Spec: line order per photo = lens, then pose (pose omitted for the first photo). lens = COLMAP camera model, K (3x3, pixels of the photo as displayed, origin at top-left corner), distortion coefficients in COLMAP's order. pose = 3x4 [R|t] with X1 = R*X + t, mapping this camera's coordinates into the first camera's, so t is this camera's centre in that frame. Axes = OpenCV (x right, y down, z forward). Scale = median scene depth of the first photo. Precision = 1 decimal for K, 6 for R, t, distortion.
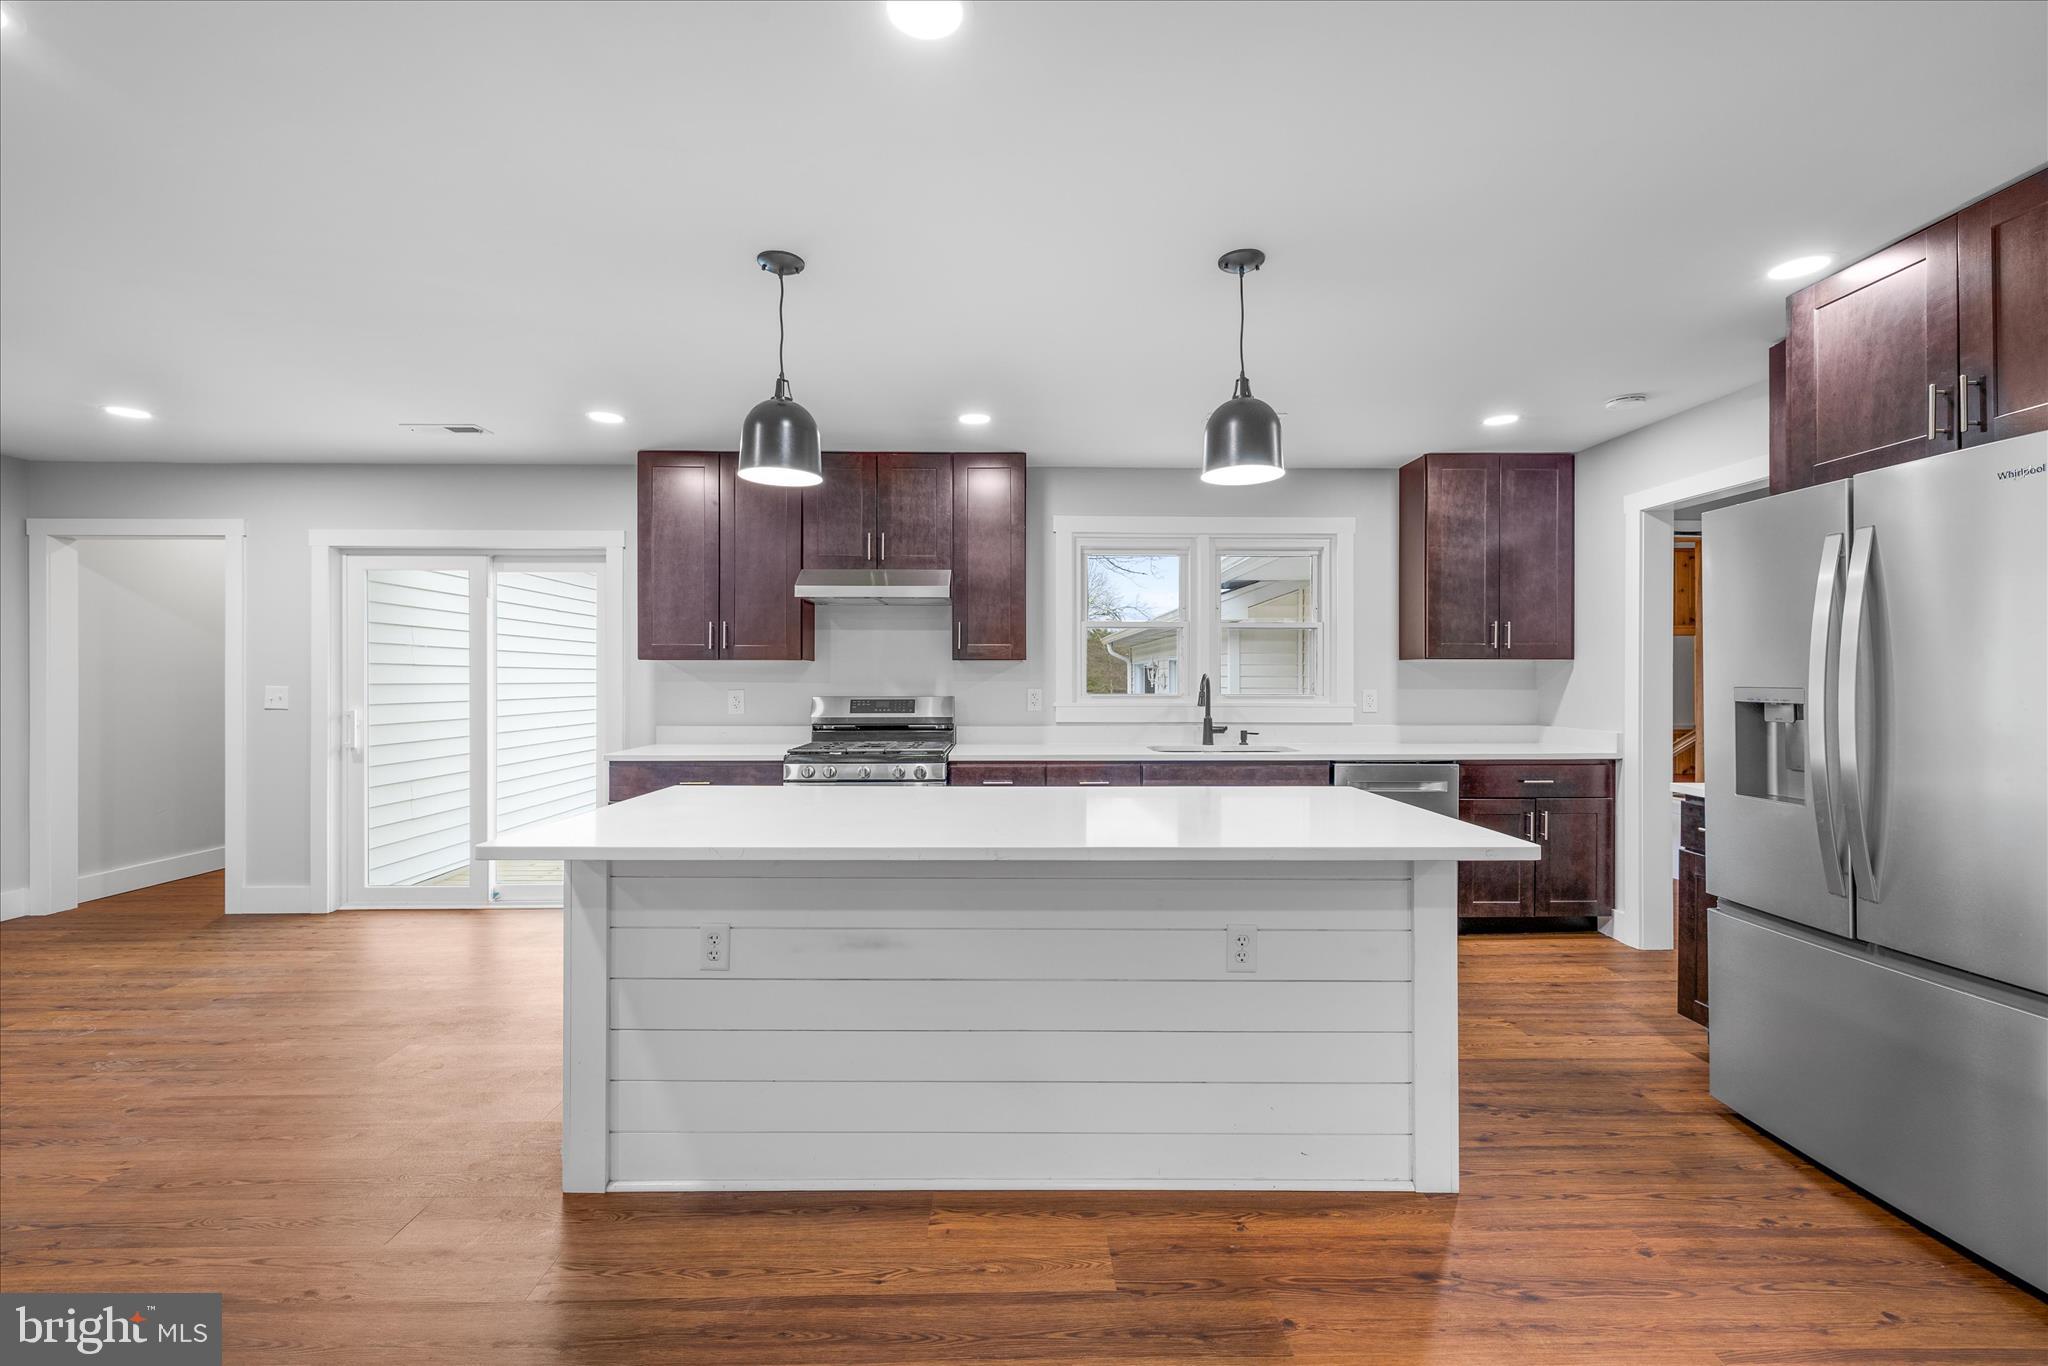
lens RADIAL K [[865.2, 0, 1026.8], [0, 865.2, 679.2], [0, 0, 1]] dist [-0.001676, 0.001941]
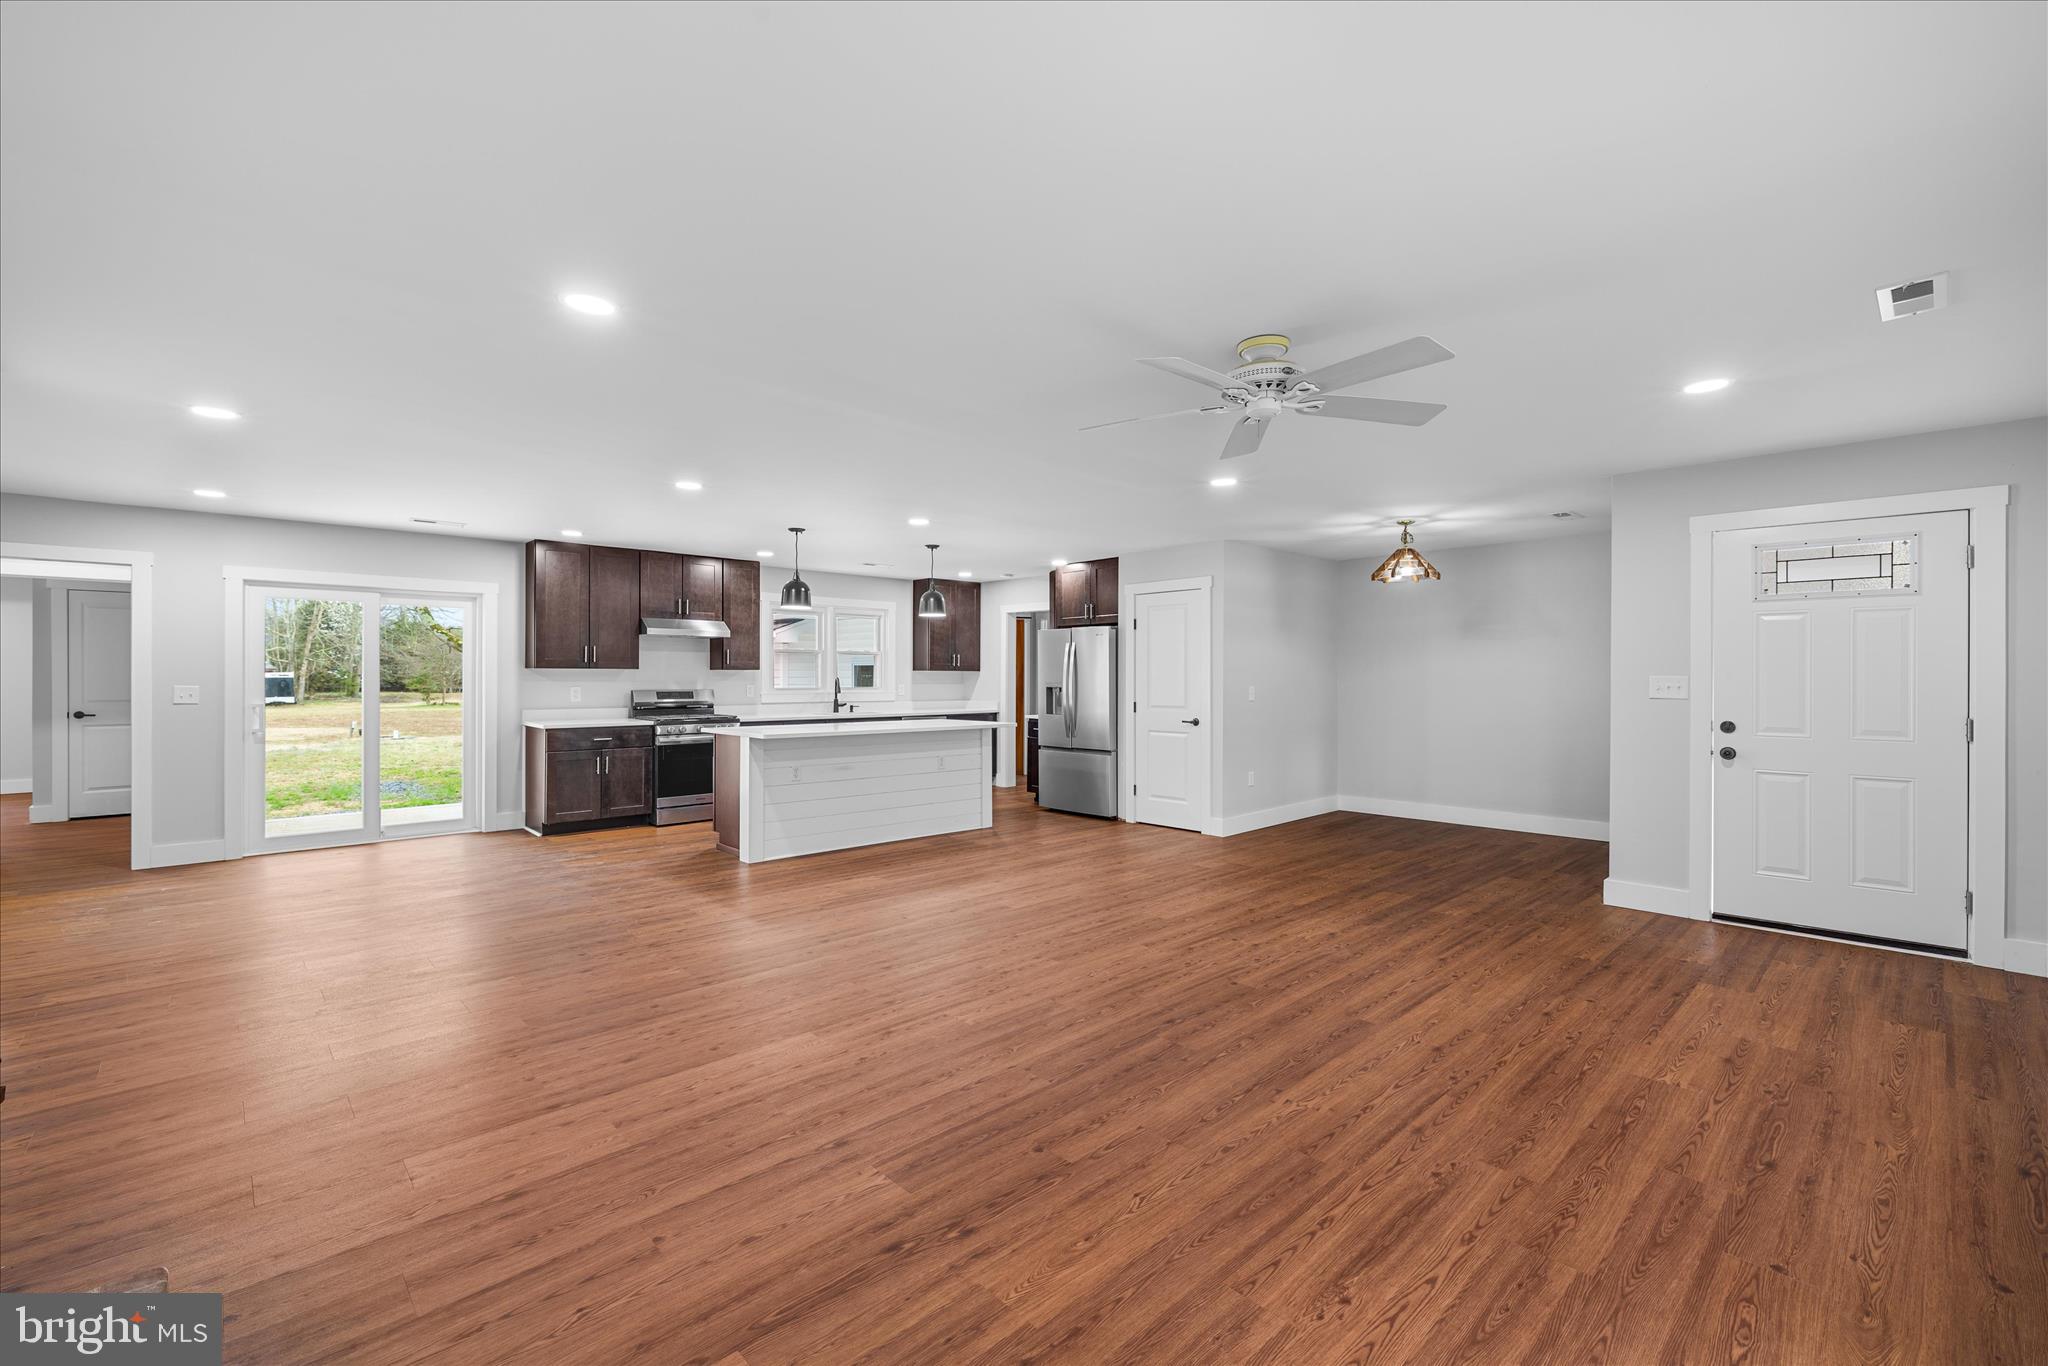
lens RADIAL K [[865.2, 0, 1028.4], [0, 865.2, 676.1], [0, 0, 1]] dist [-0.001676, 0.001941]
pose [[0.738689, 0.002756, 0.674041, -0.865352], [-0.002031, 0.999996, -0.001864, -0.006369], [-0.674044, 0.000008, 0.738692, -0.832106]]
